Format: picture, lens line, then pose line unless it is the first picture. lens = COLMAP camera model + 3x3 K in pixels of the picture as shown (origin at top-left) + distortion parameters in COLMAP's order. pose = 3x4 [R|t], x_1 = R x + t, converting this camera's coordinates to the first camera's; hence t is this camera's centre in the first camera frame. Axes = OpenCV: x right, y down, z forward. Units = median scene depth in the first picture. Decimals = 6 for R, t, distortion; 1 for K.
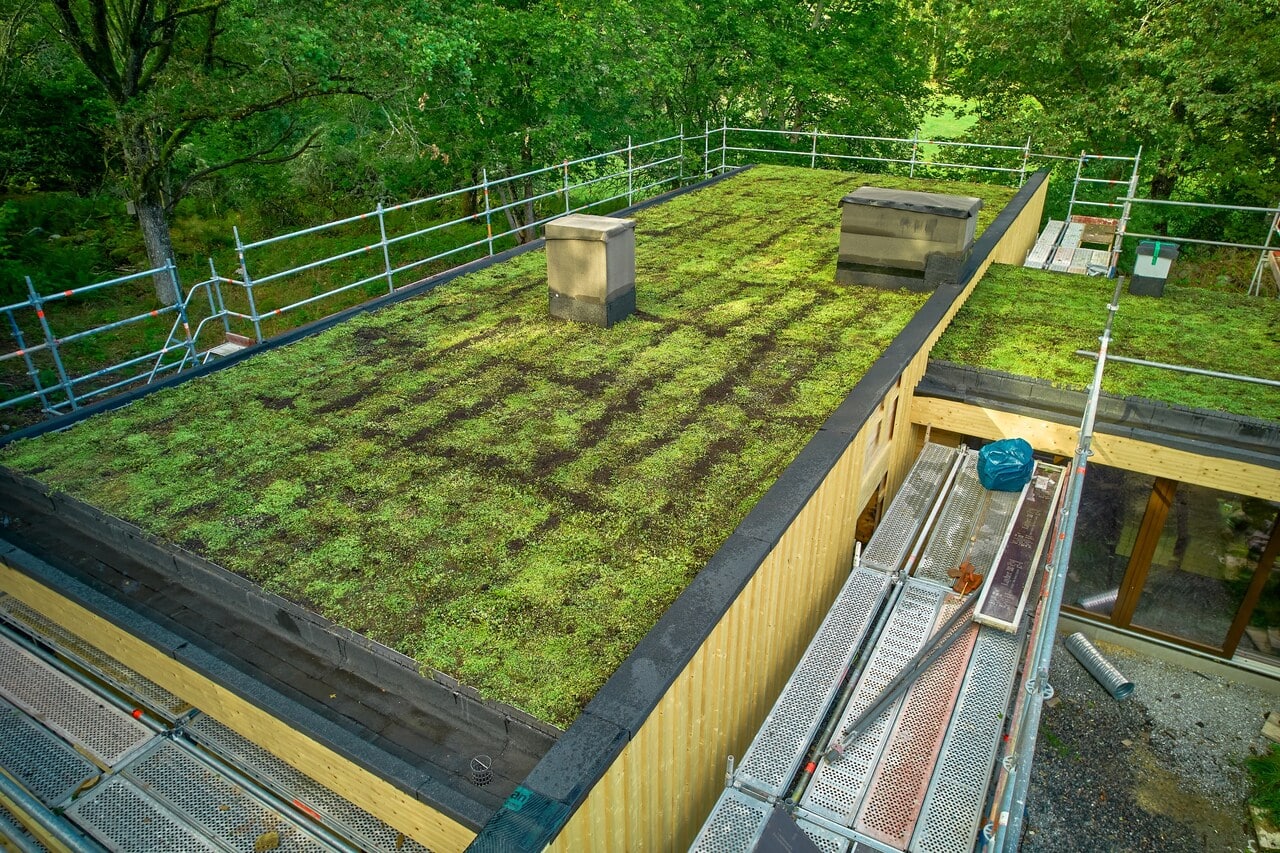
lens RADIAL K [[821.6, 0, 640.7], [0, 821.6, 431.0], [0, 0, 1]] dist [-0.072043, 0.053198]
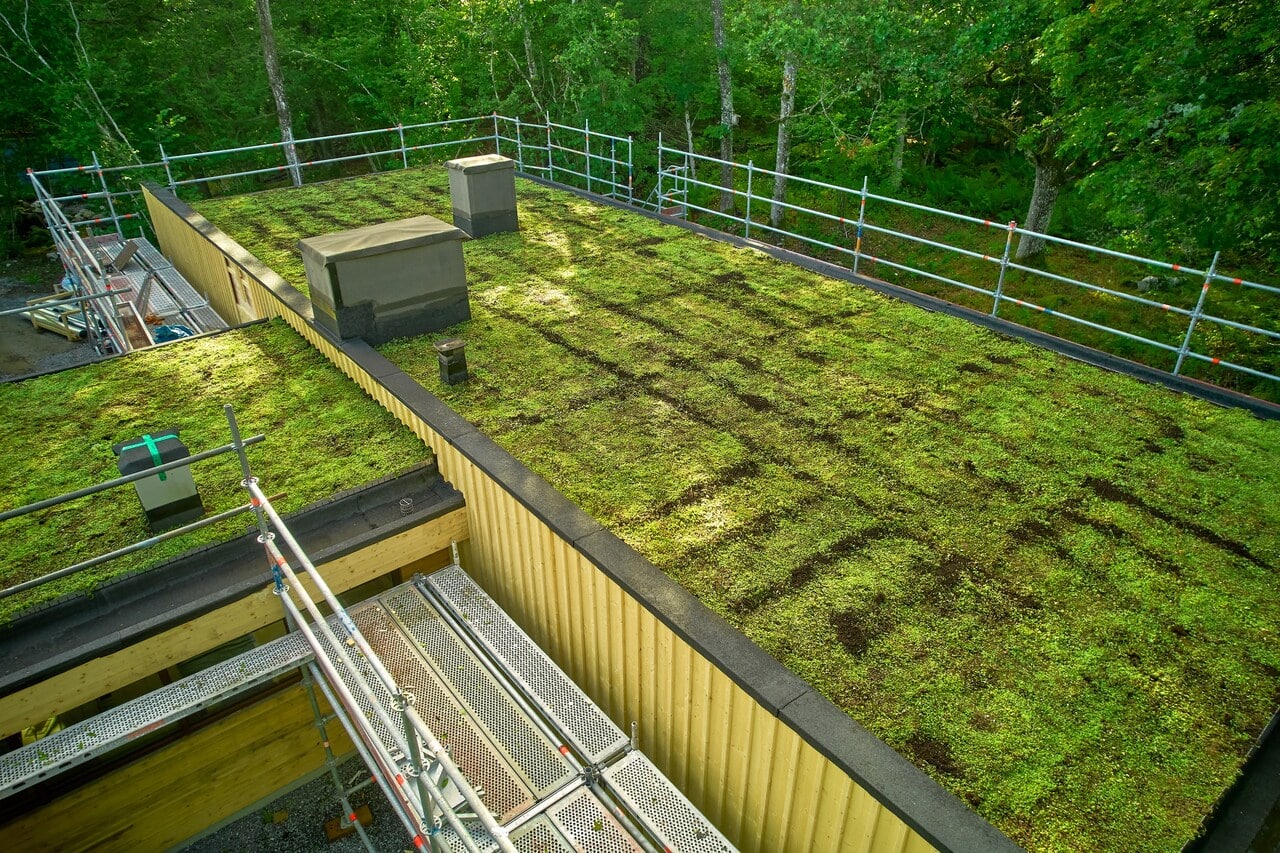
lens RADIAL K [[821.6, 0, 640.7], [0, 821.6, 431.0], [0, 0, 1]] dist [-0.072043, 0.053198]
pose [[-0.358319, 0.468903, -0.807303, 1.415411], [-0.414267, 0.695071, 0.587587, -1.049039], [0.836654, 0.544982, -0.054806, 1.907523]]
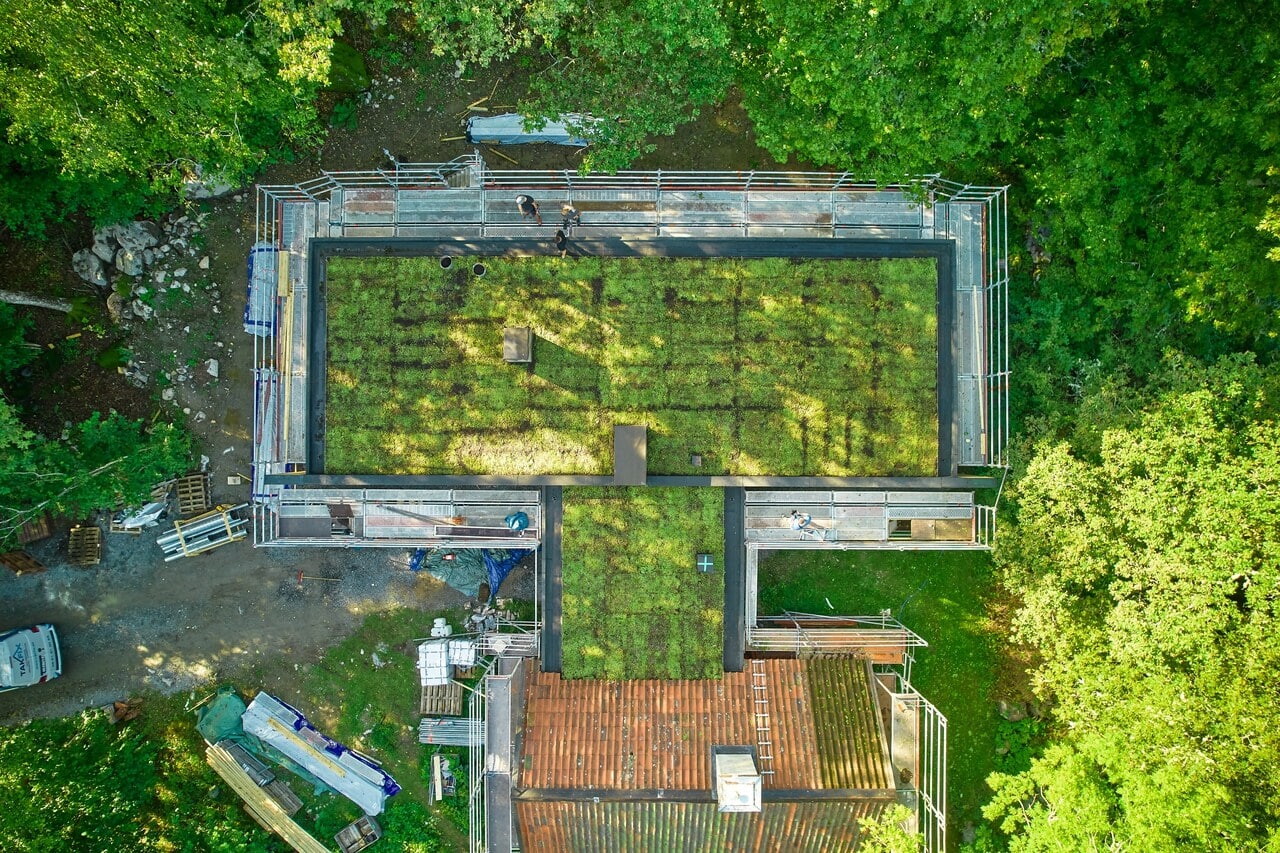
lens RADIAL K [[821.6, 0, 640.7], [0, 821.6, 431.0], [0, 0, 1]] dist [-0.072043, 0.053198]
pose [[0.497522, 0.867442, -0.003971, 0.413747], [-0.393119, 0.229550, 0.890373, -2.948766], [0.773259, -0.441419, 0.455214, 0.144090]]
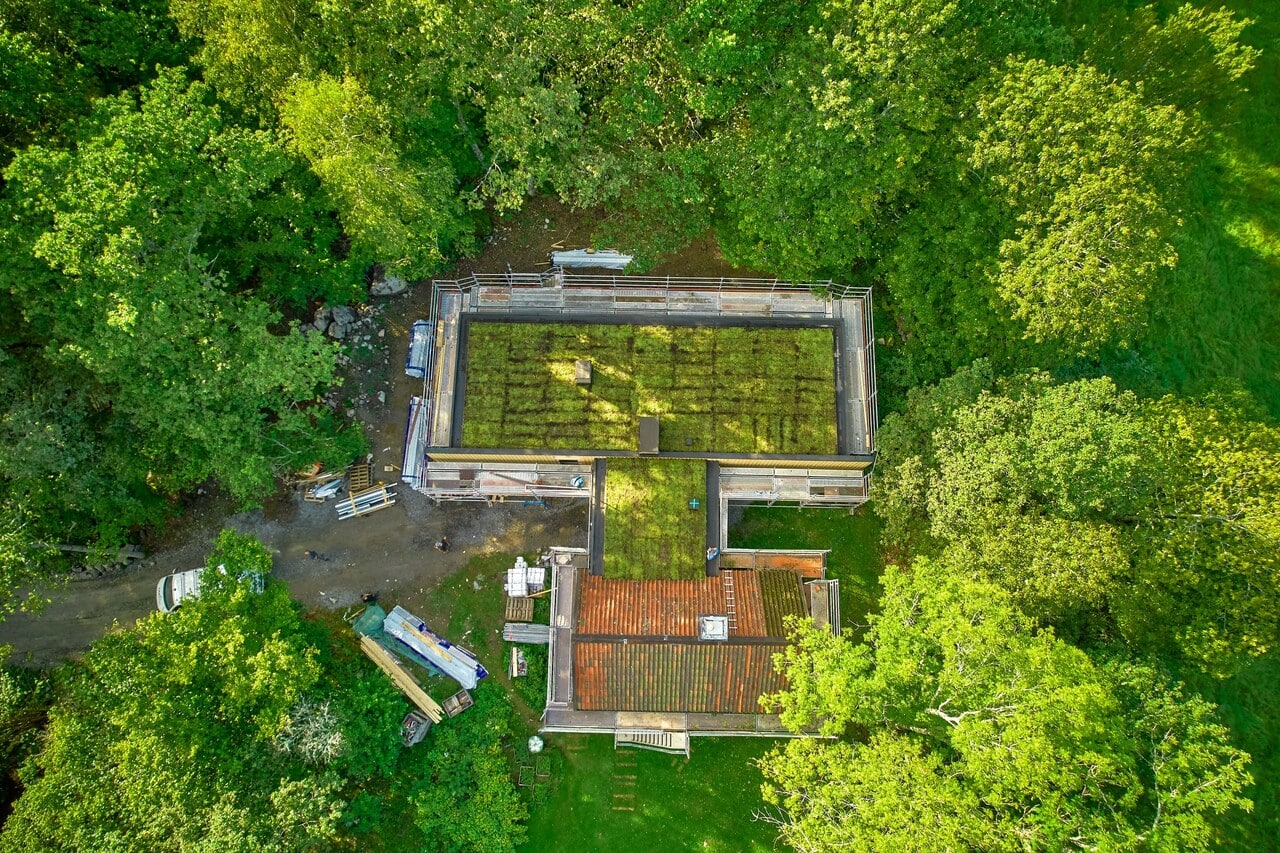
lens RADIAL K [[821.6, 0, 640.7], [0, 821.6, 431.0], [0, 0, 1]] dist [-0.072043, 0.053198]
pose [[0.483348, 0.853113, -0.196400, 1.352780], [-0.396968, 0.413546, 0.819388, -4.275202], [0.780251, -0.318085, 0.538545, -1.225860]]
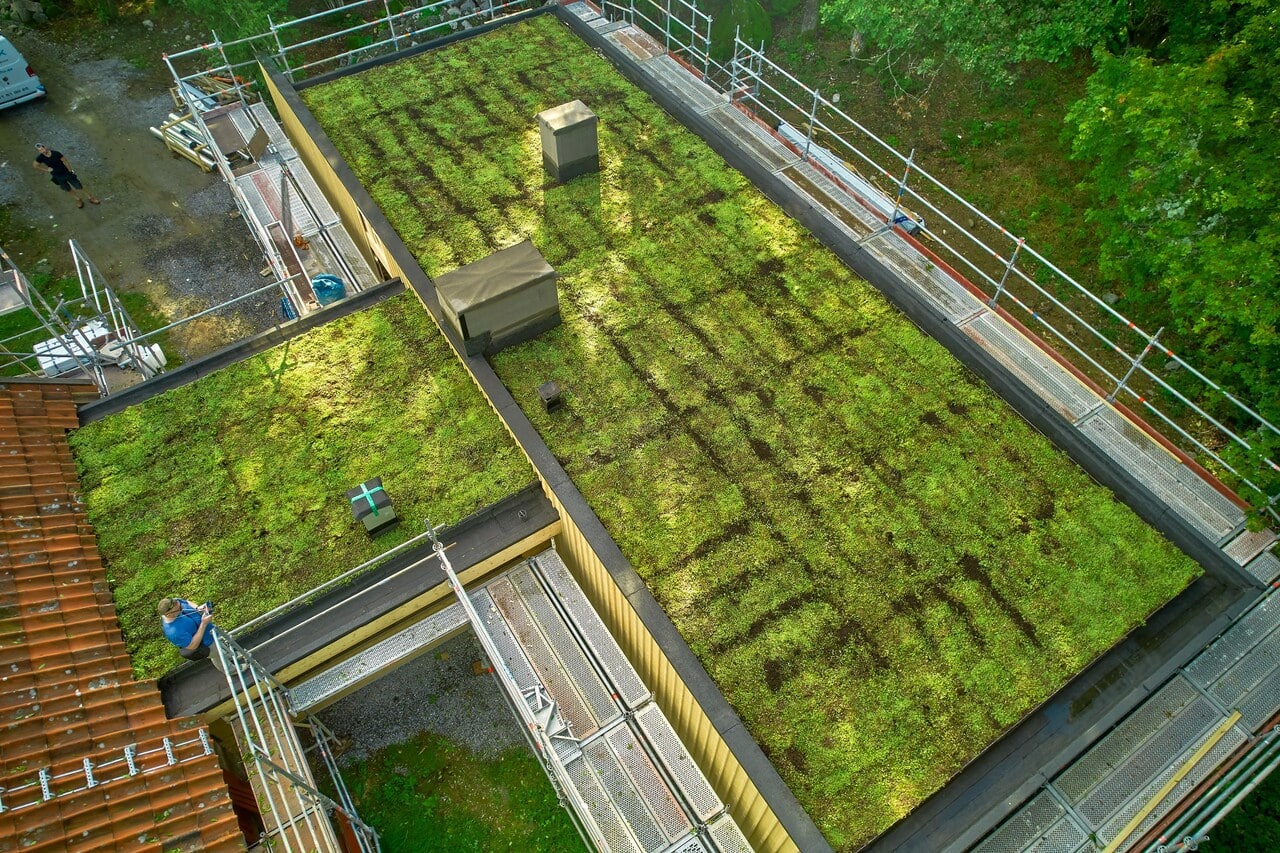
lens RADIAL K [[821.6, 0, 640.7], [0, 821.6, 431.0], [0, 0, 1]] dist [-0.072043, 0.053198]
pose [[-0.455635, 0.720190, -0.523185, 1.355138], [-0.396509, 0.362010, 0.843640, -1.703915], [0.796980, 0.591840, 0.120617, 1.578038]]
